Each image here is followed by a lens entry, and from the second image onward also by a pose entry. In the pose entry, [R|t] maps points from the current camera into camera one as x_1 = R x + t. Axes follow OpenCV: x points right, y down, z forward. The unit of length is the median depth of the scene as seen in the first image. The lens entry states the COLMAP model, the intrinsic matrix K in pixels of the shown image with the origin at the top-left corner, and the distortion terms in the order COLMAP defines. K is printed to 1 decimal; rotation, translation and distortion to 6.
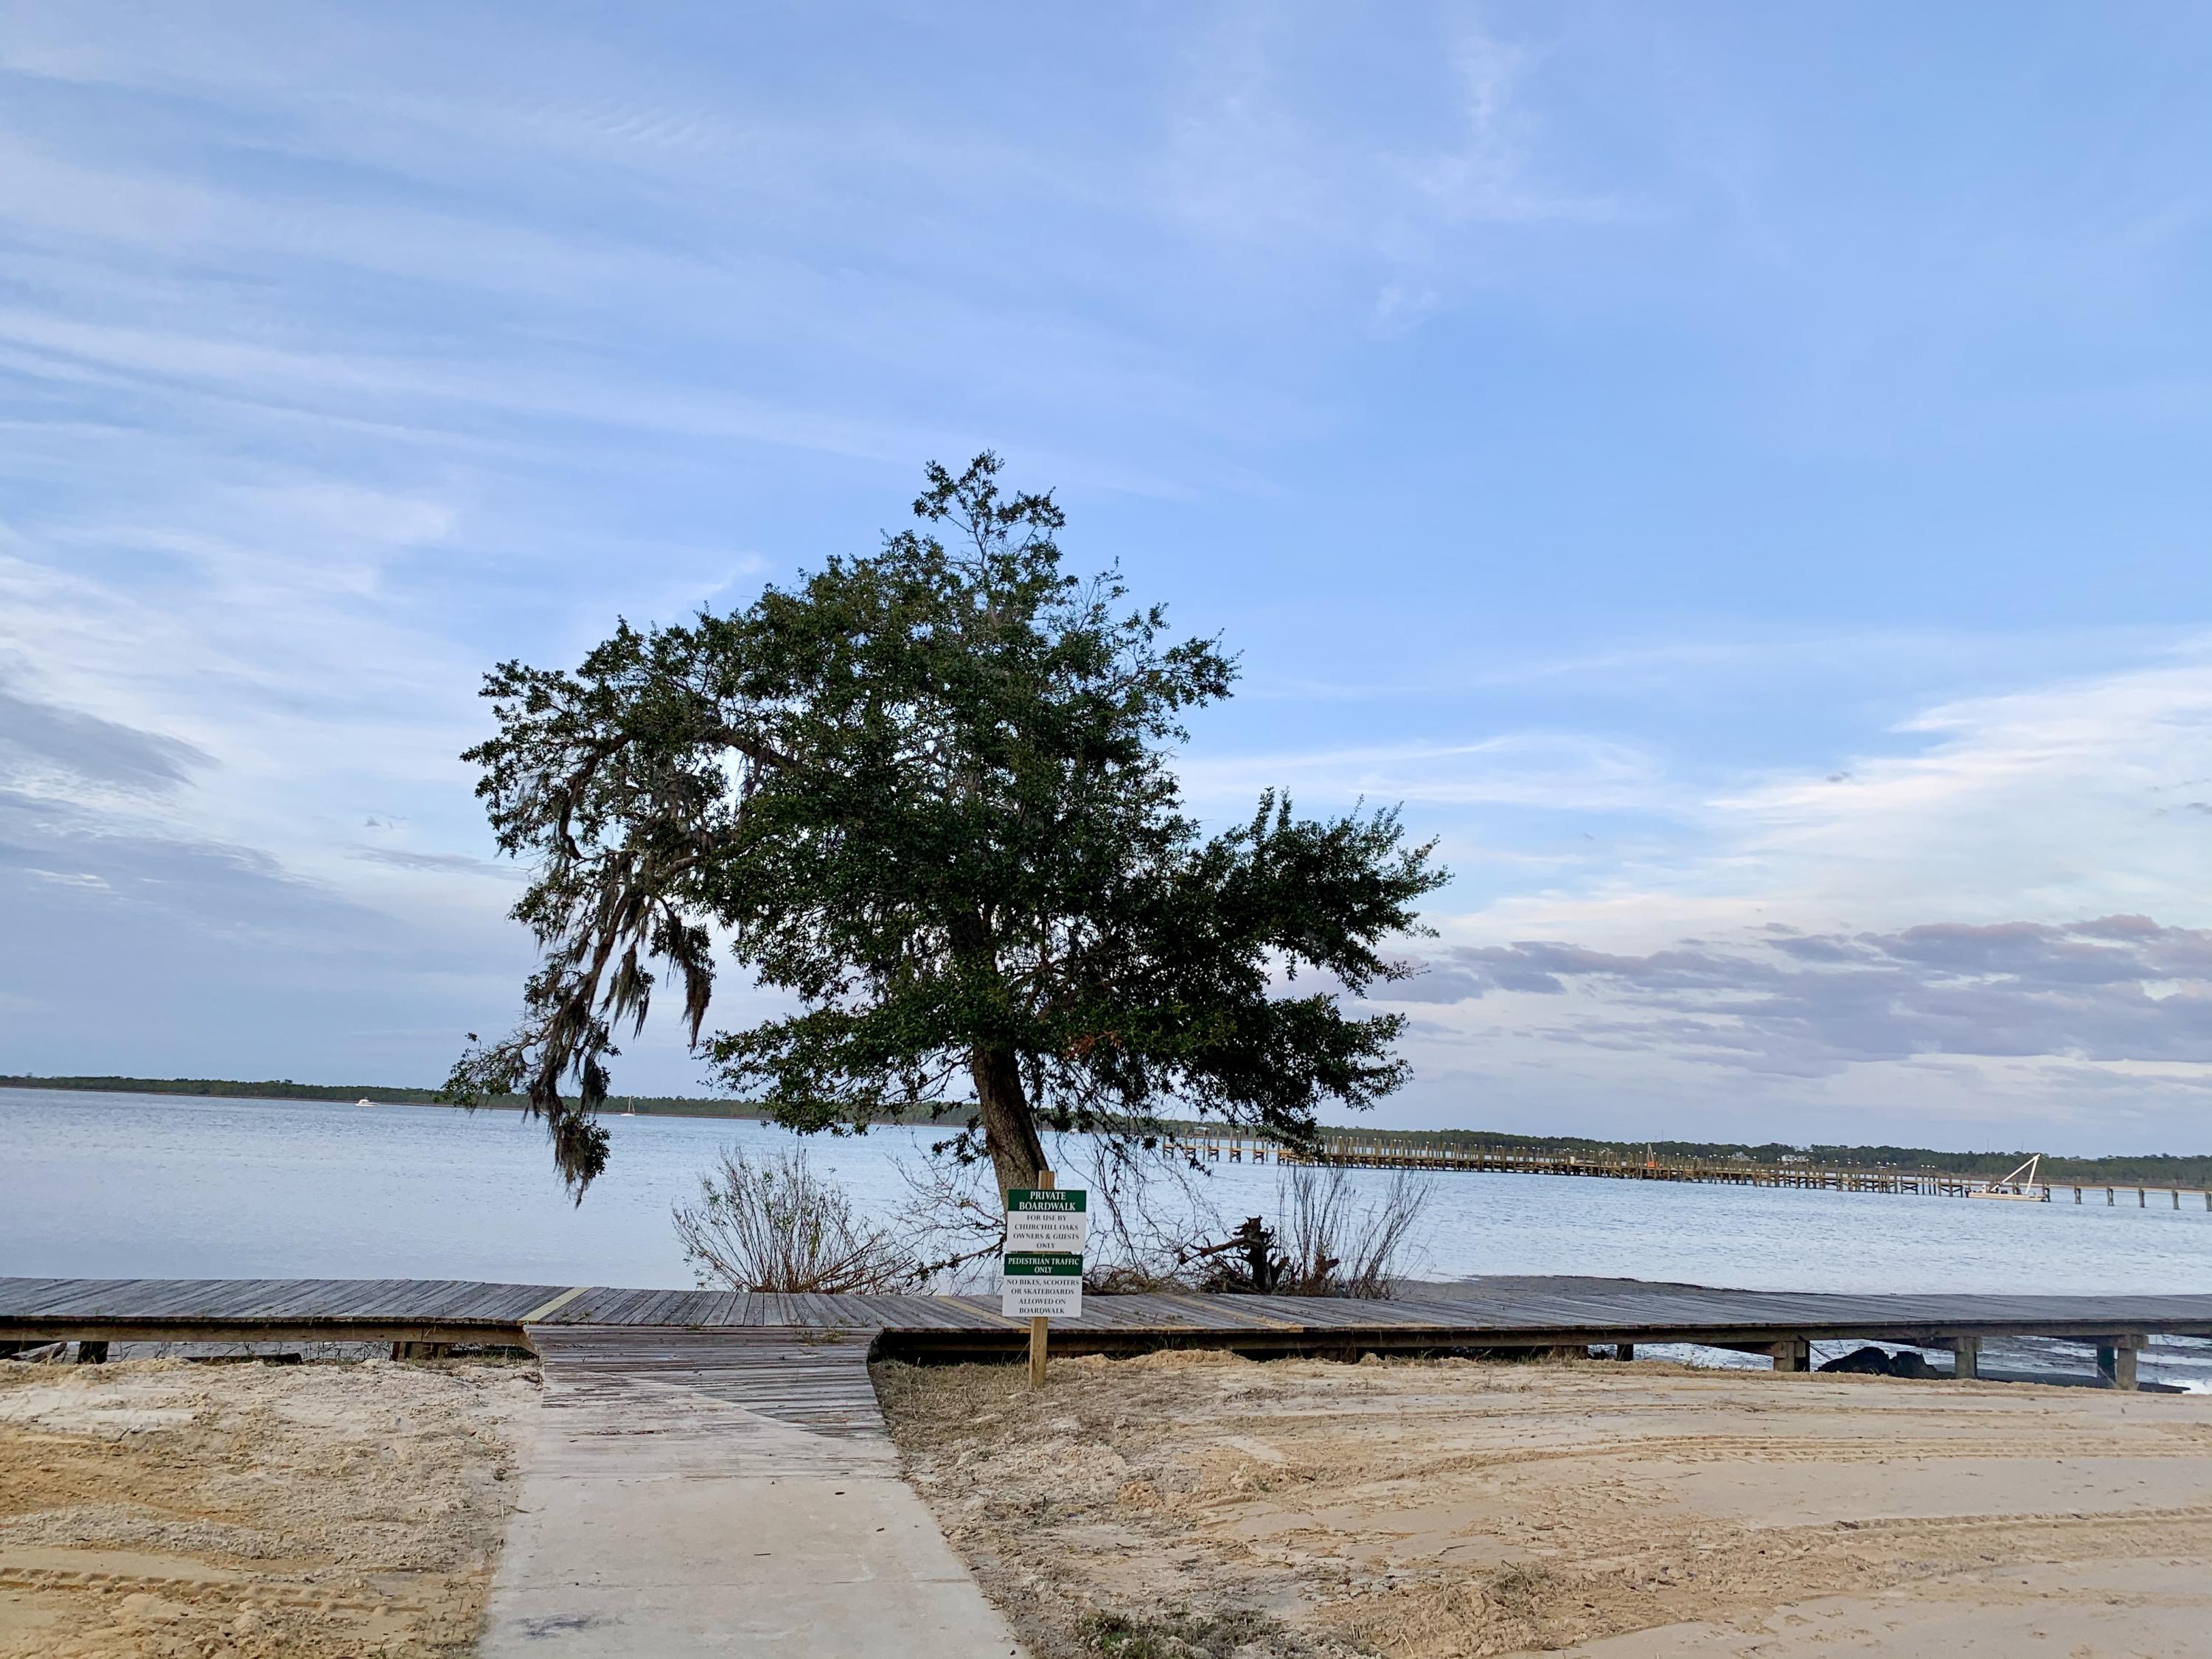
lens RADIAL K [[1652.5, 0, 1175.5], [0, 1652.5, 806.3], [0, 0, 1]] dist [-0.040084, 0.002339]
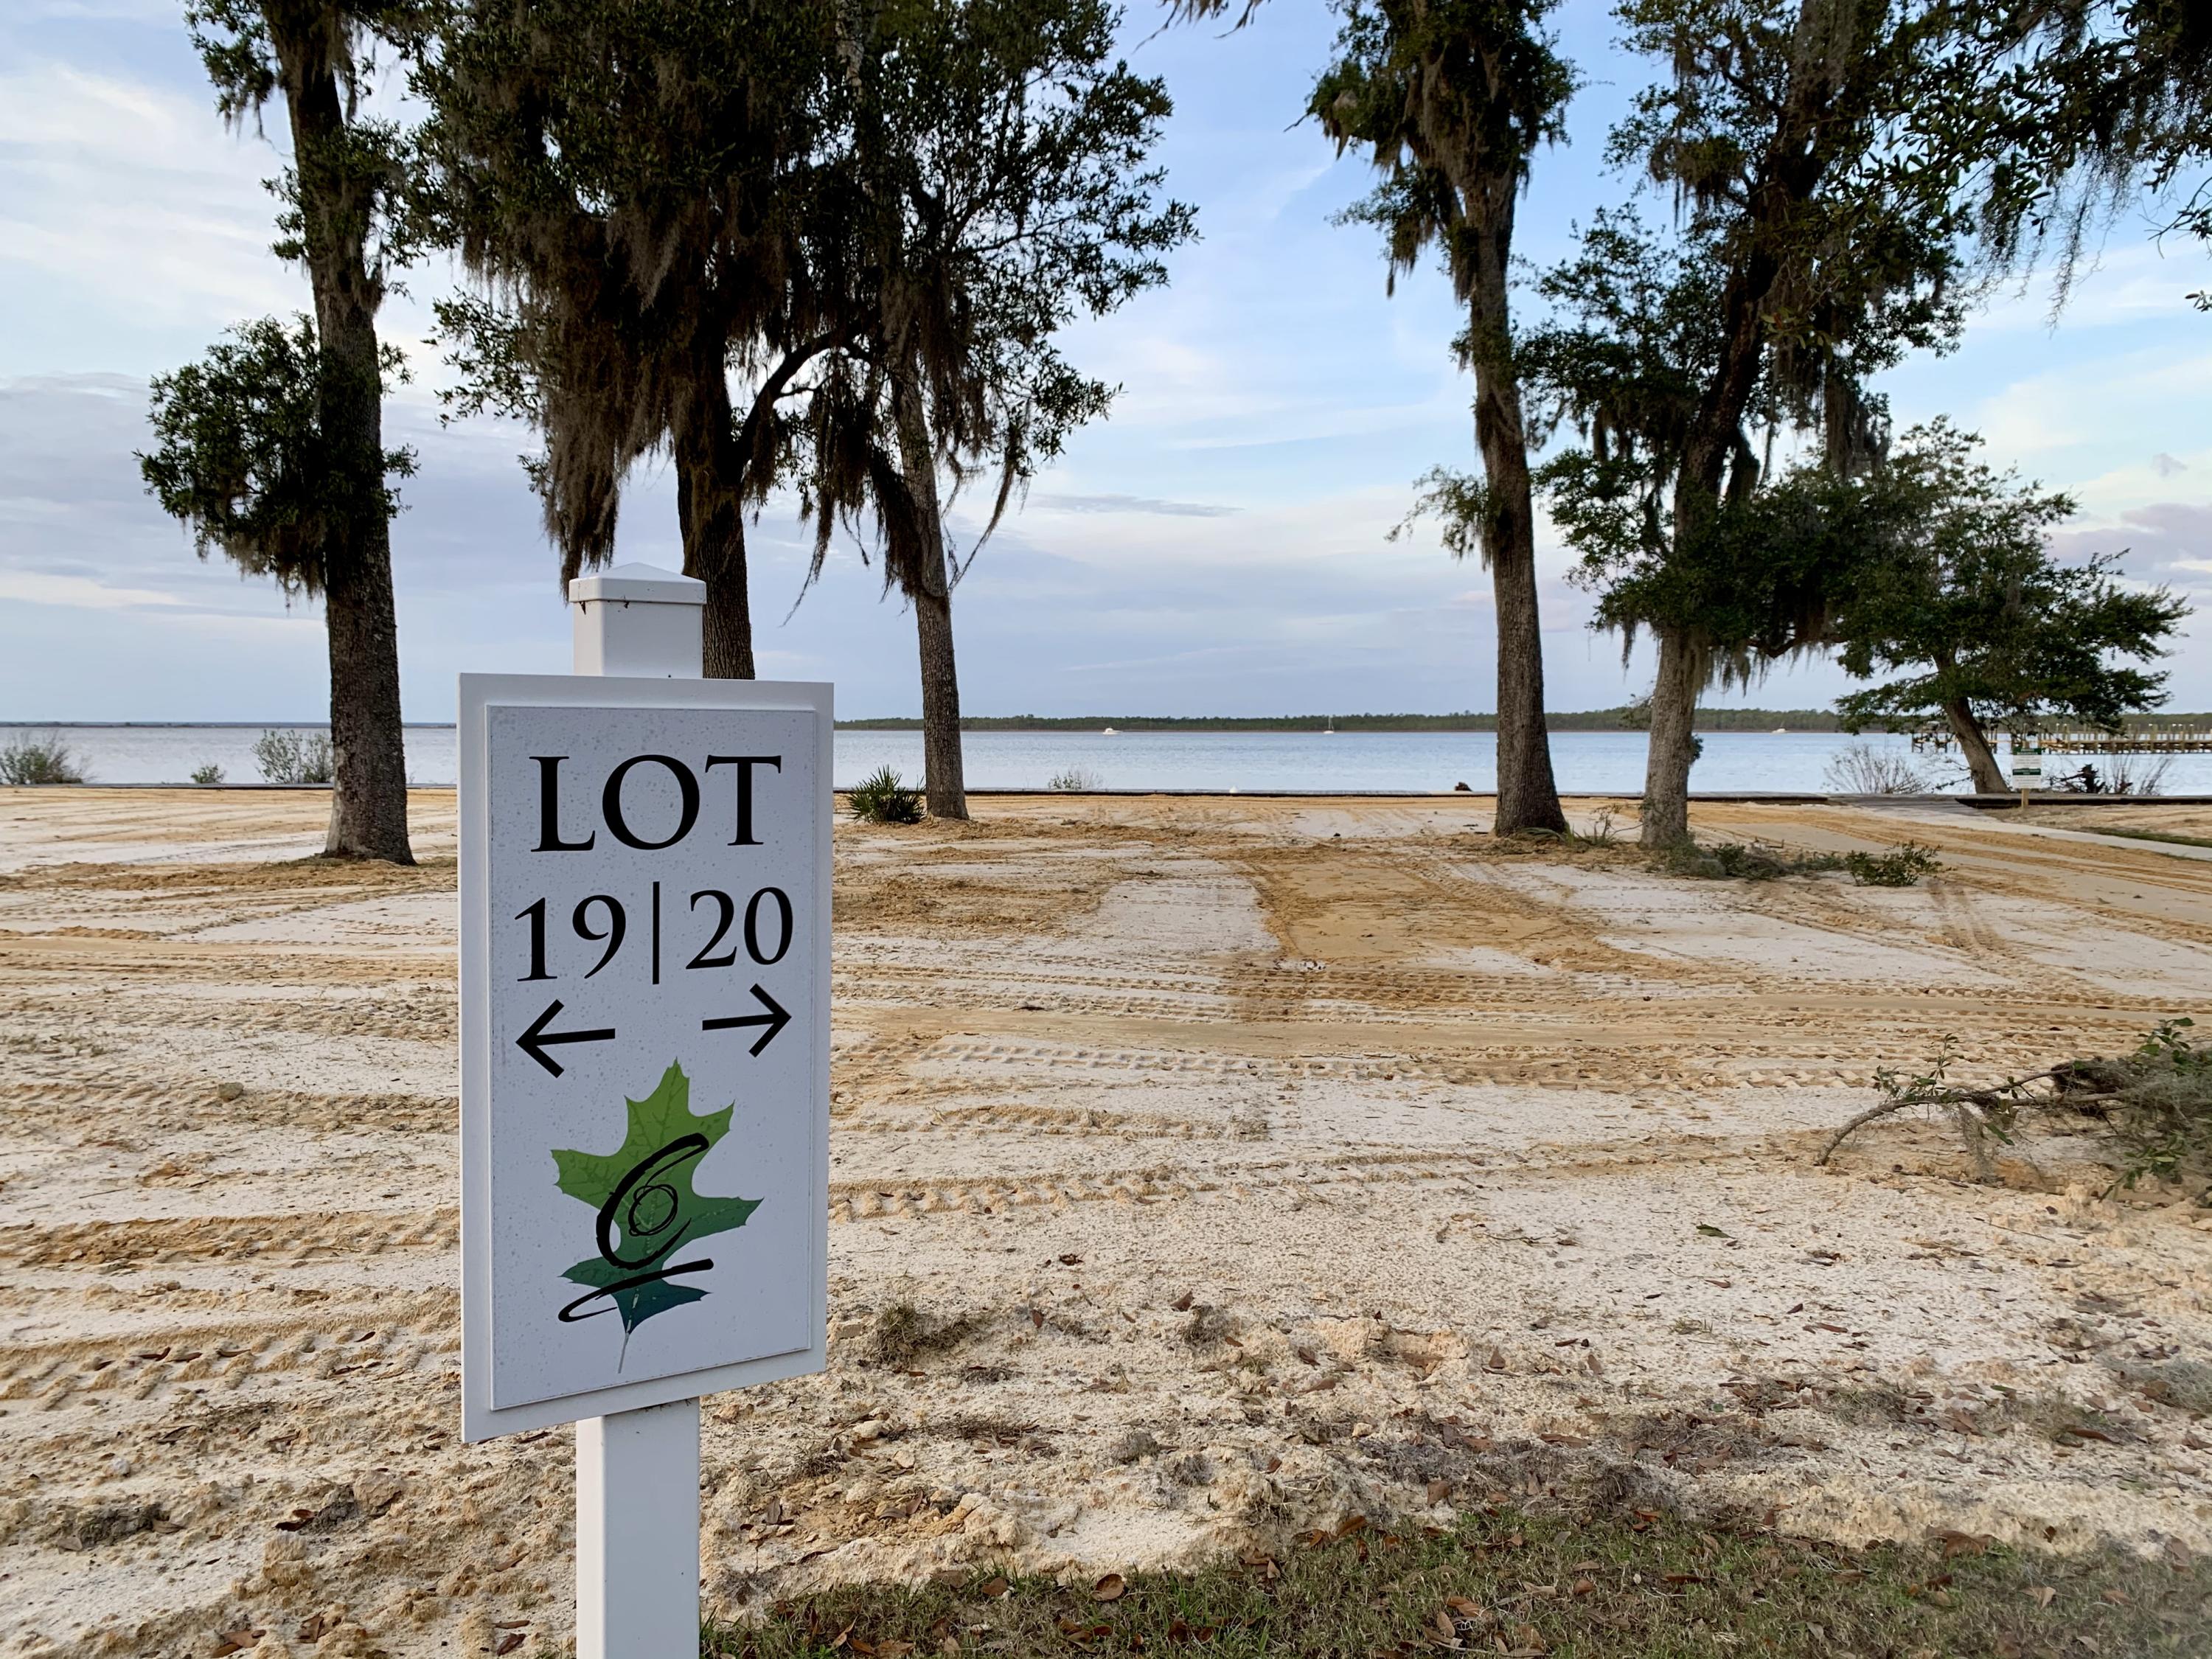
lens RADIAL K [[1702.1, 0, 1106.0], [0, 1702.1, 829.5], [0, 0, 1]] dist [0.017342, -0.005902]
pose [[0.908920, -0.013405, -0.416755, -0.142439], [0.114962, 0.968801, 0.219564, -0.233590], [0.400809, -0.247477, 0.882104, -1.146974]]
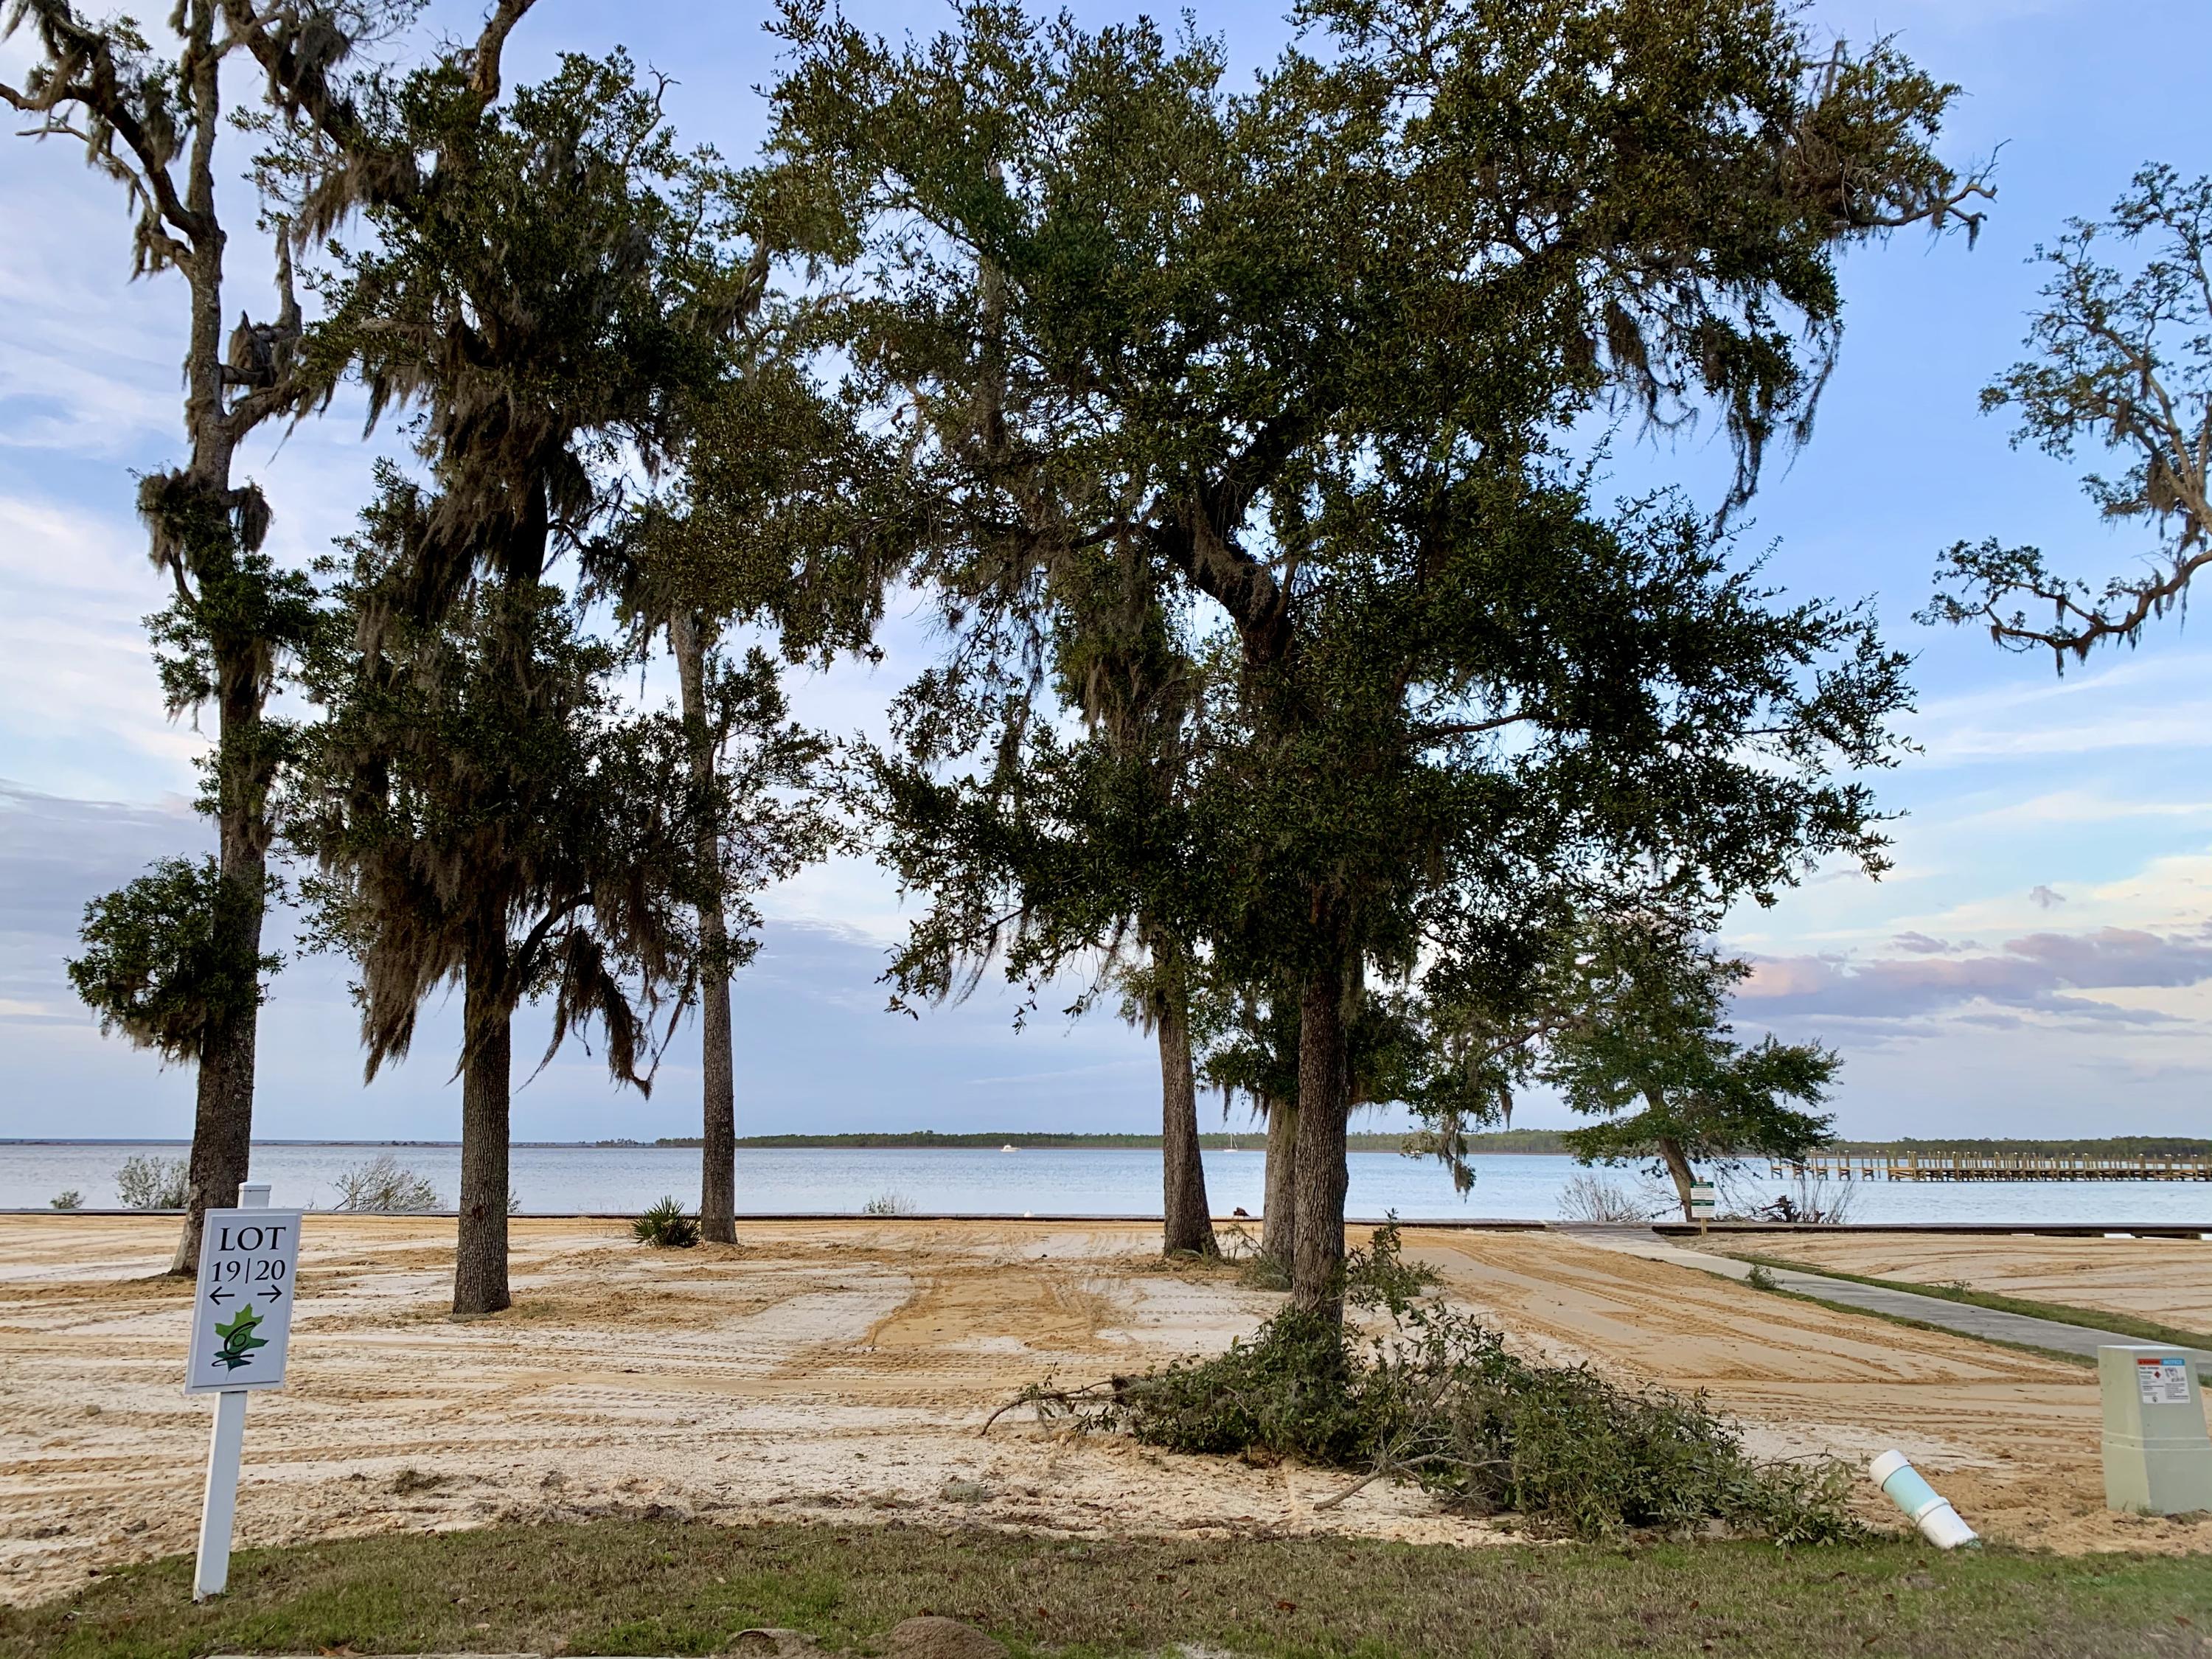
lens RADIAL K [[1702.1, 0, 1106.0], [0, 1702.1, 829.5], [0, 0, 1]] dist [0.017342, -0.005902]
pose [[0.931098, -0.100085, -0.350769, 0.040455], [0.101153, 0.994753, -0.015329, -0.268630], [0.350463, -0.021208, 0.936336, -1.299774]]
